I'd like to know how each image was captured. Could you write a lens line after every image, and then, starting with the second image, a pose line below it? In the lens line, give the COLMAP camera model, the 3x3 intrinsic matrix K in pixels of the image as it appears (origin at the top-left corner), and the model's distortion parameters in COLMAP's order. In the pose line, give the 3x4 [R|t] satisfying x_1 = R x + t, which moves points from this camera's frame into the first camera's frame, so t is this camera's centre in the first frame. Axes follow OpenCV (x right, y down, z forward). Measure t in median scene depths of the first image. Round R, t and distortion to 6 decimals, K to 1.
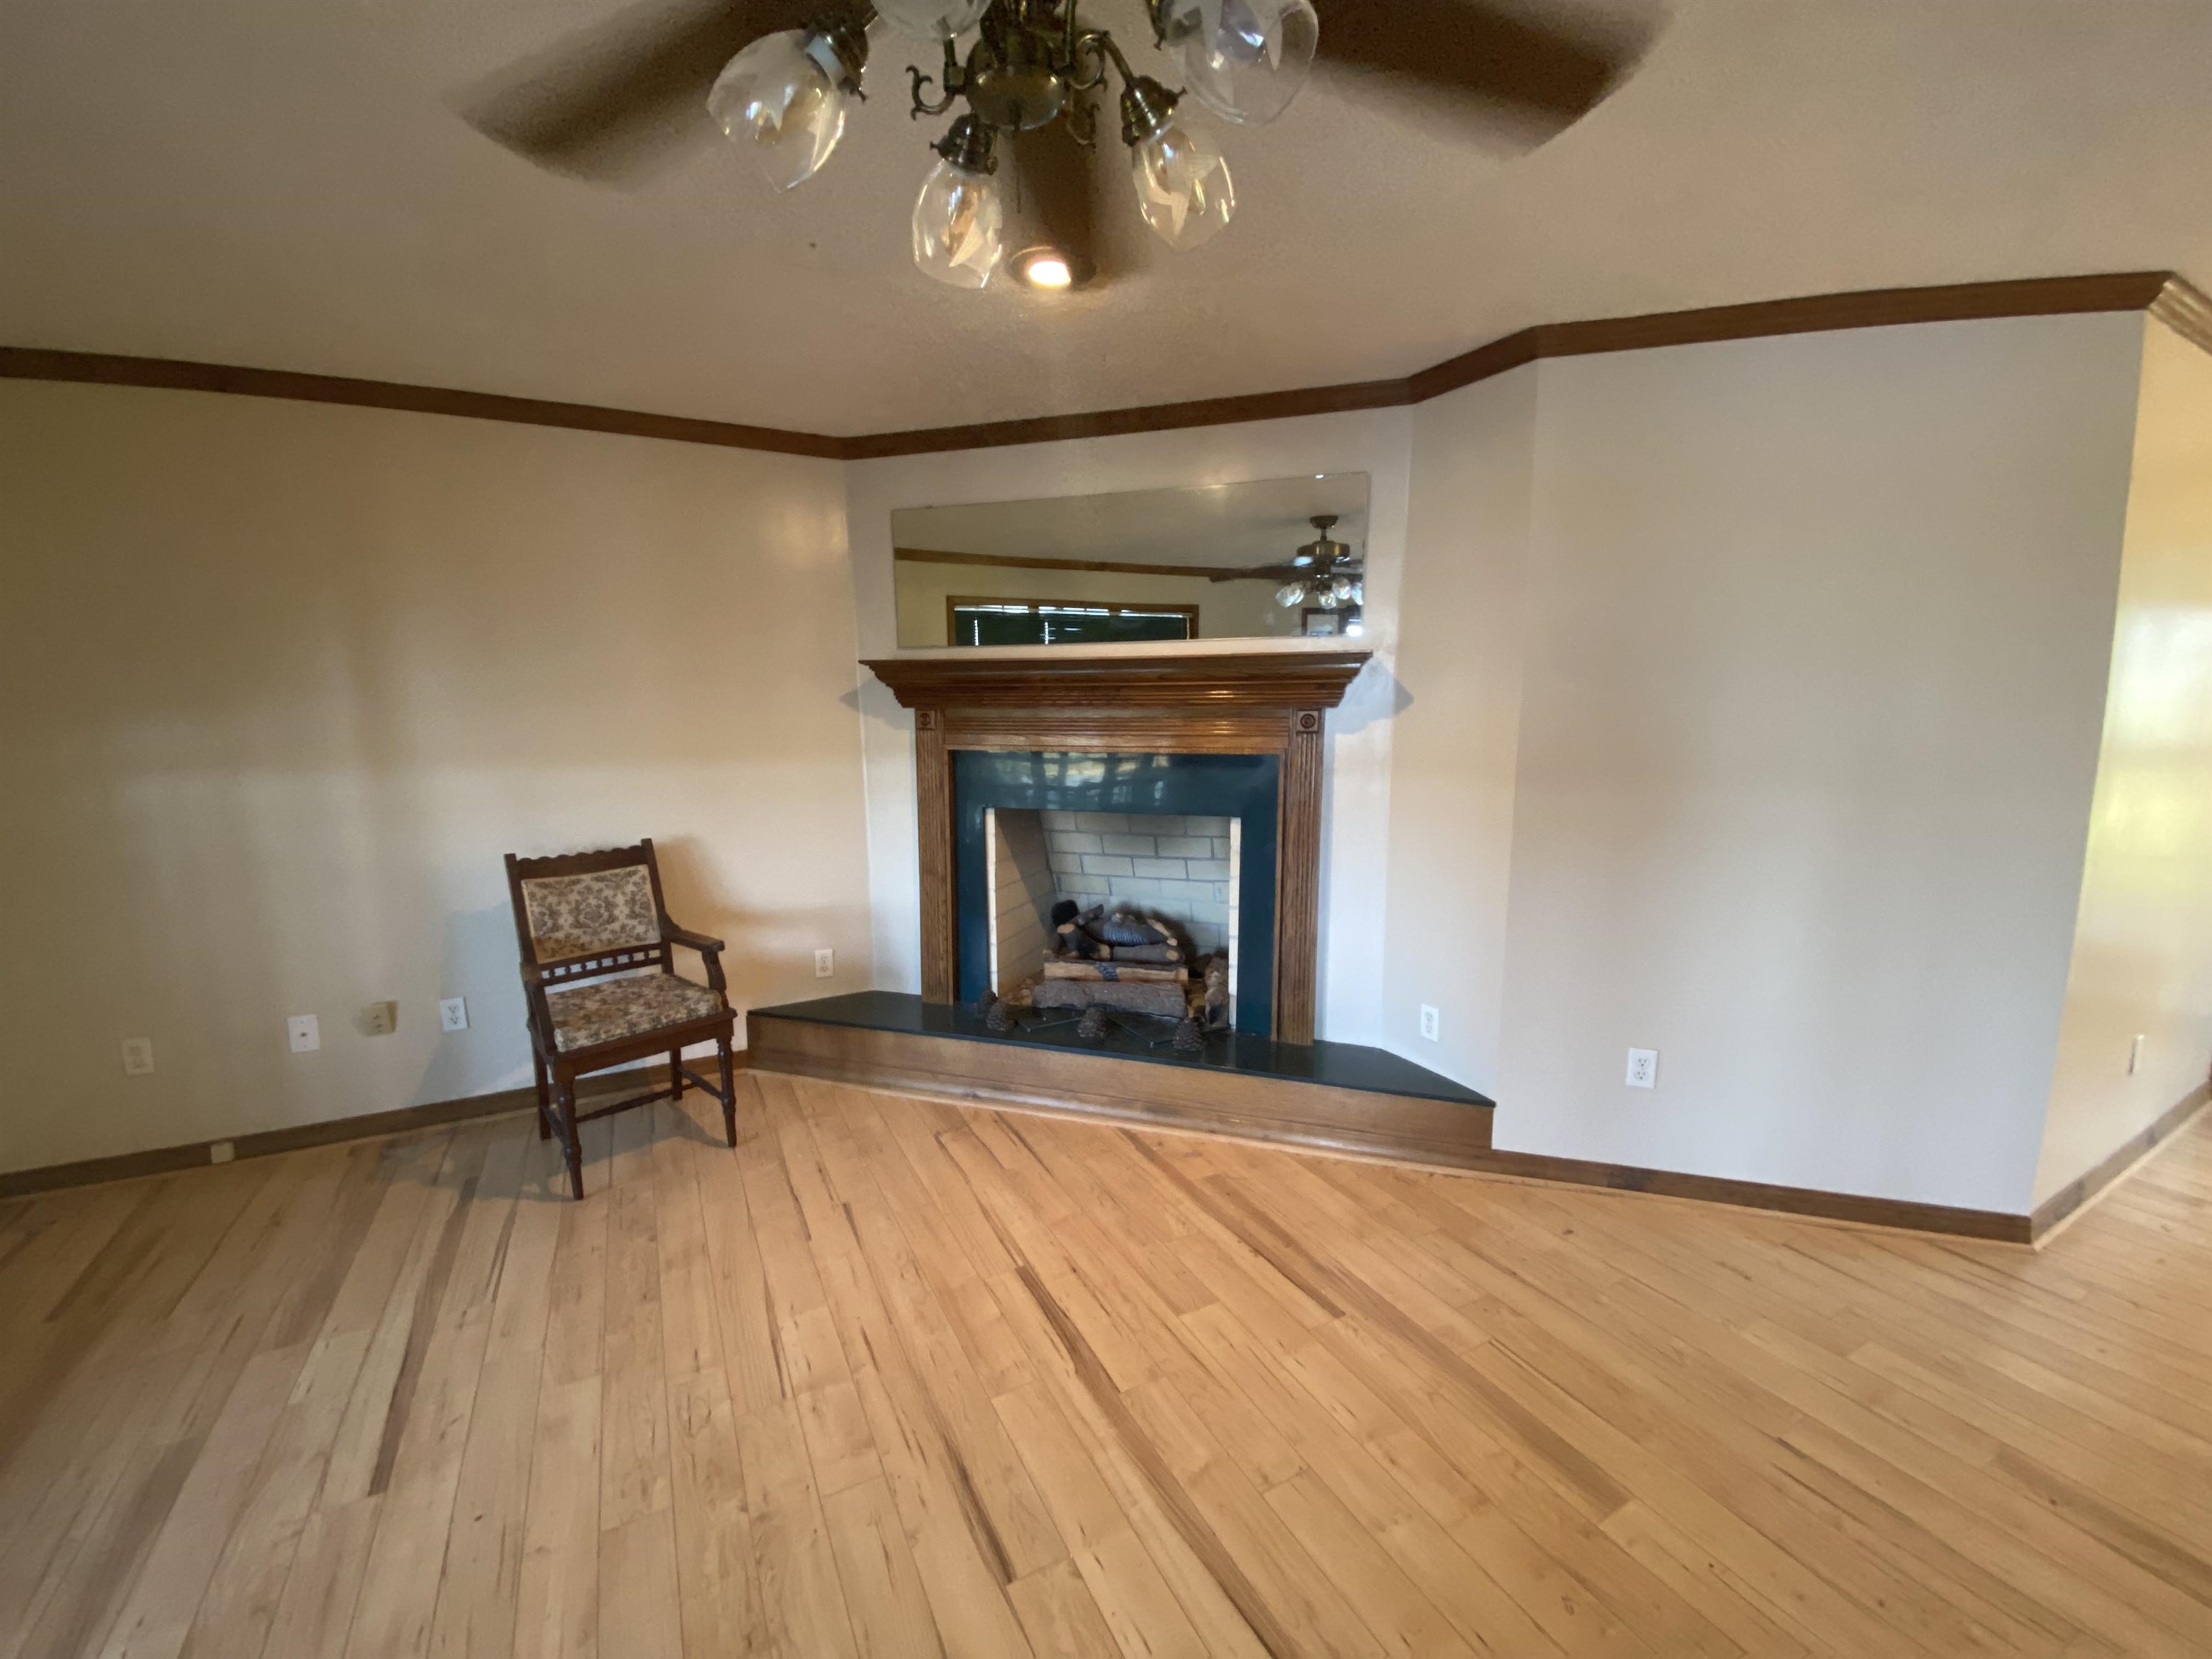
lens RADIAL K [[888.5, 0, 1097.2], [0, 888.5, 826.3], [0, 0, 1]] dist [0.021487, -0.020199]
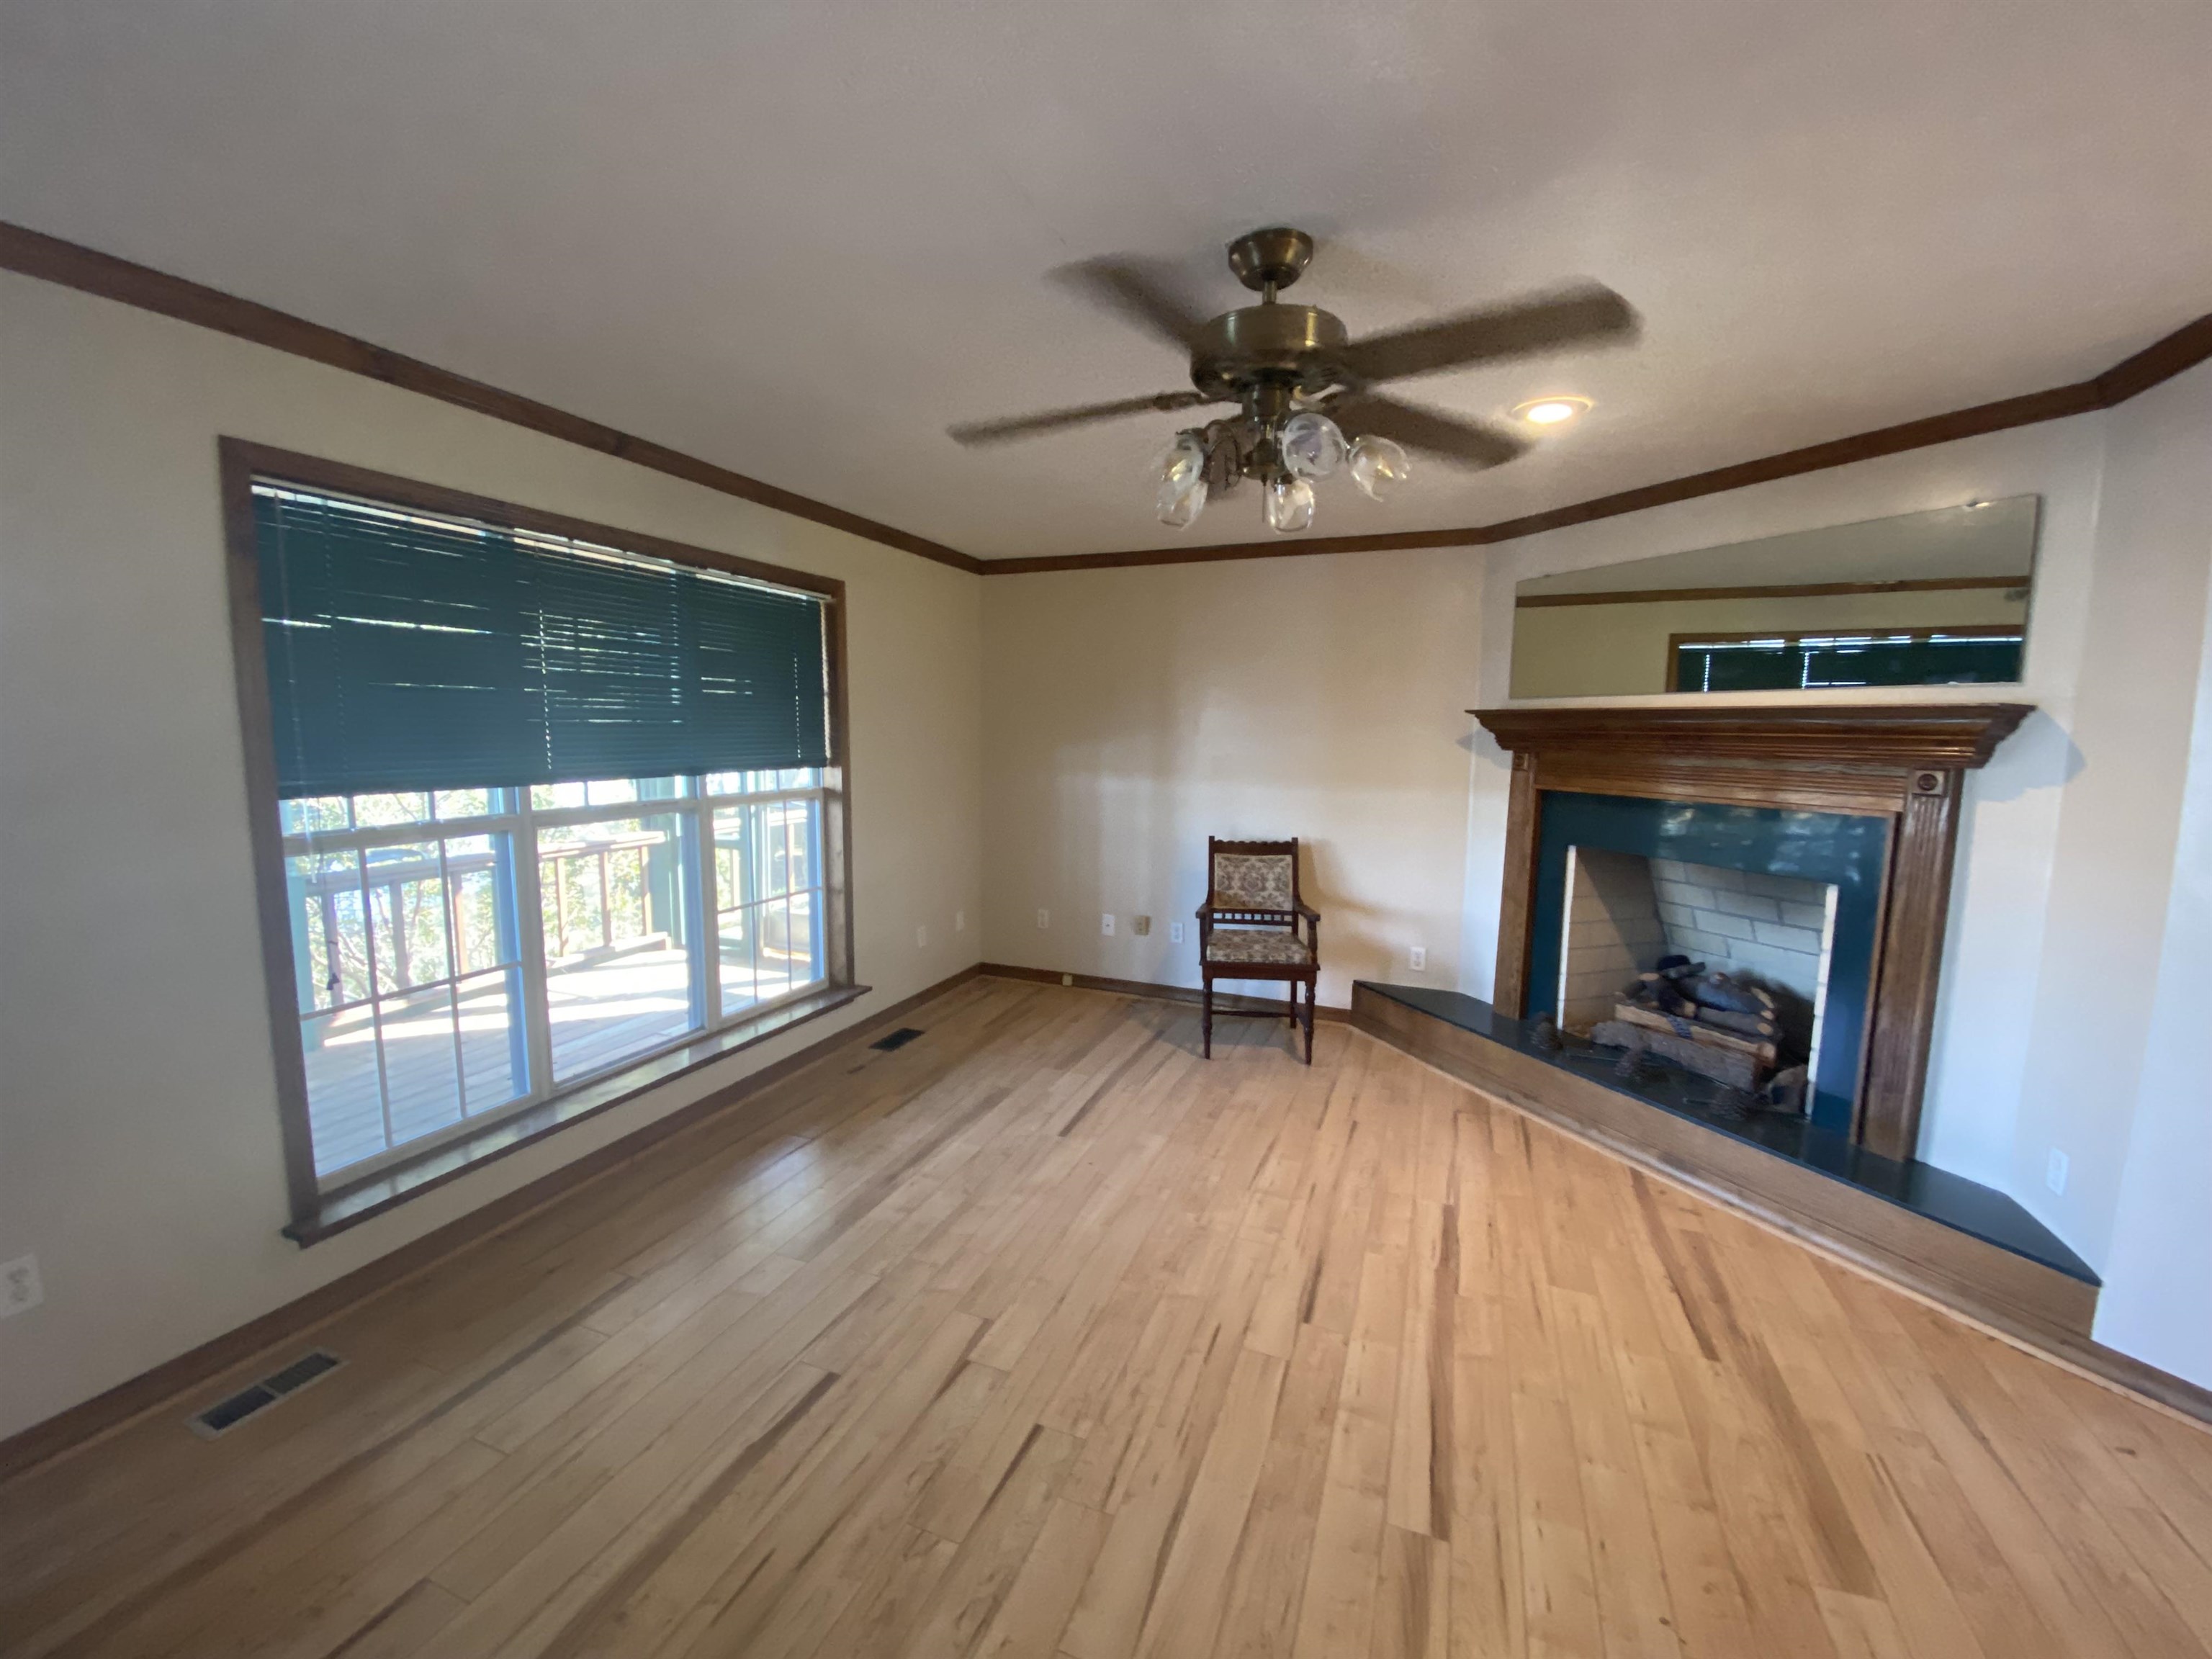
lens RADIAL K [[887.6, 0, 1092.7], [0, 887.6, 834.4], [0, 0, 1]] dist [0.017182, -0.019069]
pose [[0.648331, 0.105082, -0.754072, 0.348360], [-0.127250, 0.991454, 0.028756, 0.009890], [0.750649, 0.077312, 0.656162, -0.161984]]
